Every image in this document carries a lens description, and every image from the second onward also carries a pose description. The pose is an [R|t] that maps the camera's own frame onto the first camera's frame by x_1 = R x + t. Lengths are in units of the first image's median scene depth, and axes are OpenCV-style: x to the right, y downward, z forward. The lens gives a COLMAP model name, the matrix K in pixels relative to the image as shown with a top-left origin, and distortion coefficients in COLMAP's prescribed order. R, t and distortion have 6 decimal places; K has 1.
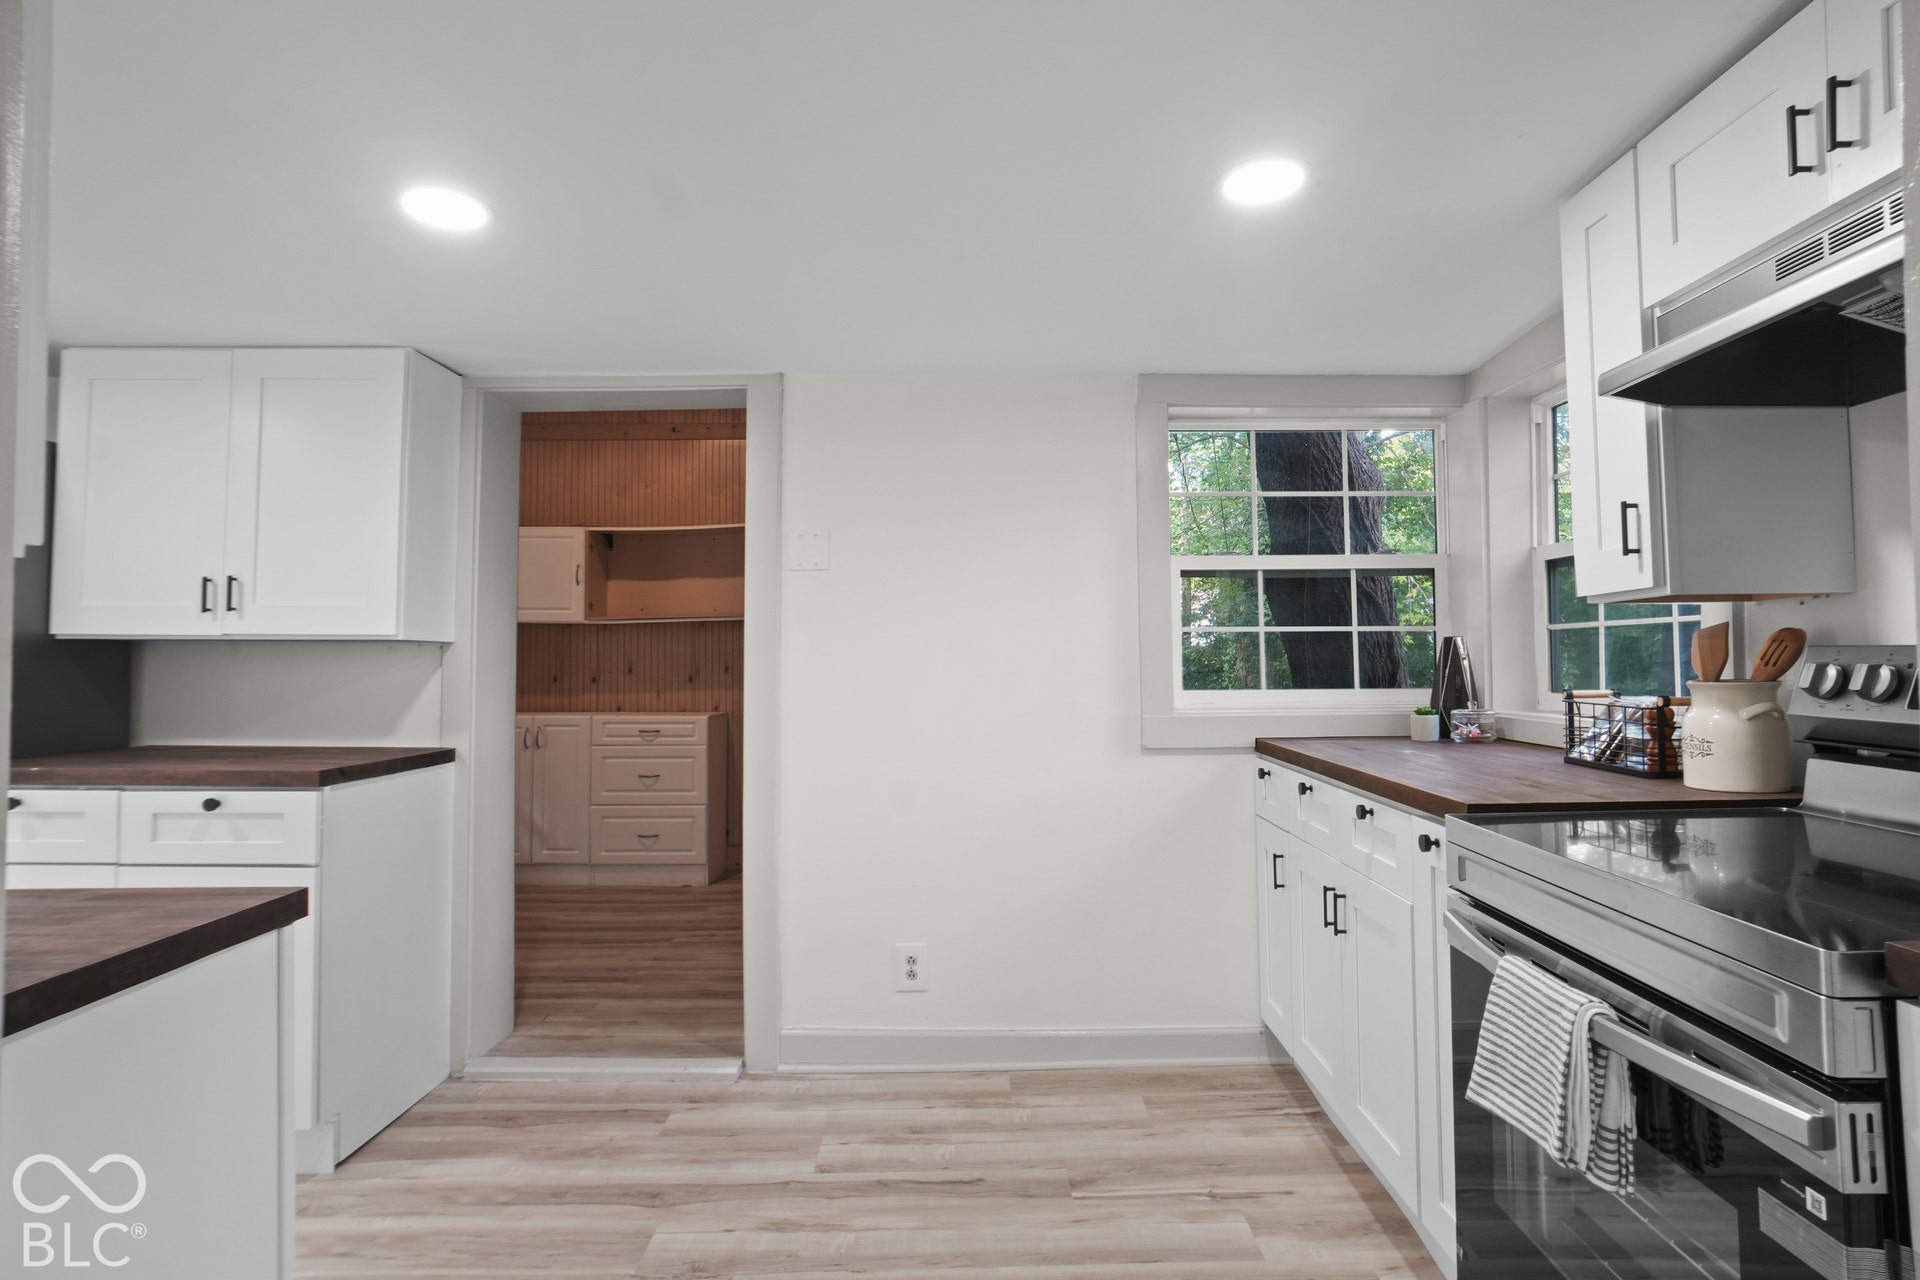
lens RADIAL K [[1034.5, 0, 972.7], [0, 1034.5, 633.1], [0, 0, 1]] dist [-0.025860, 0.021985]
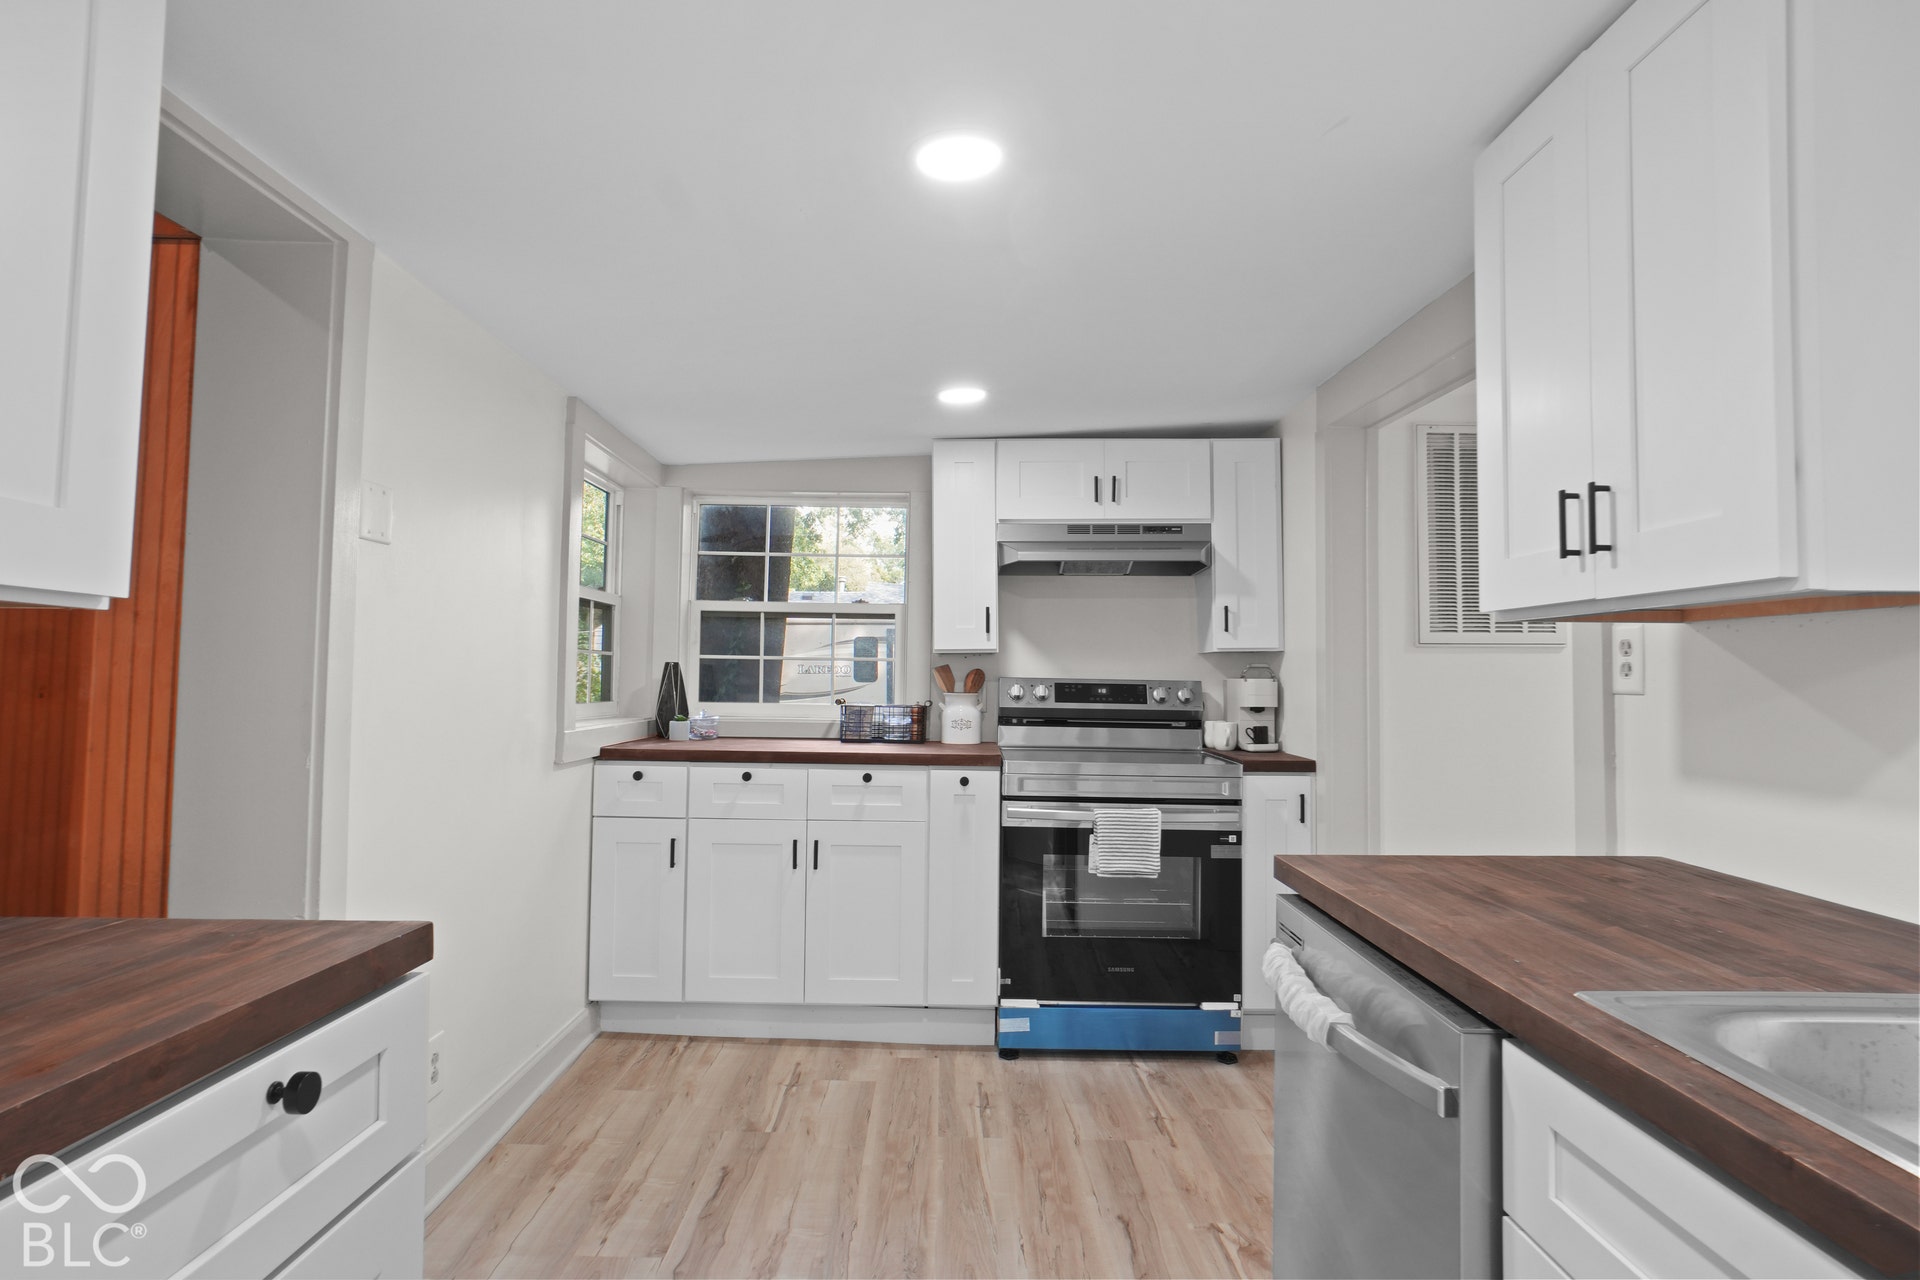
lens RADIAL K [[1034.5, 0, 972.7], [0, 1034.5, 633.1], [0, 0, 1]] dist [-0.025860, 0.021985]
pose [[-0.006232, 0.052968, 0.998577, -0.948620], [-0.035644, 0.997950, -0.053157, 0.025625], [-0.999345, -0.035925, -0.004331, 0.675263]]
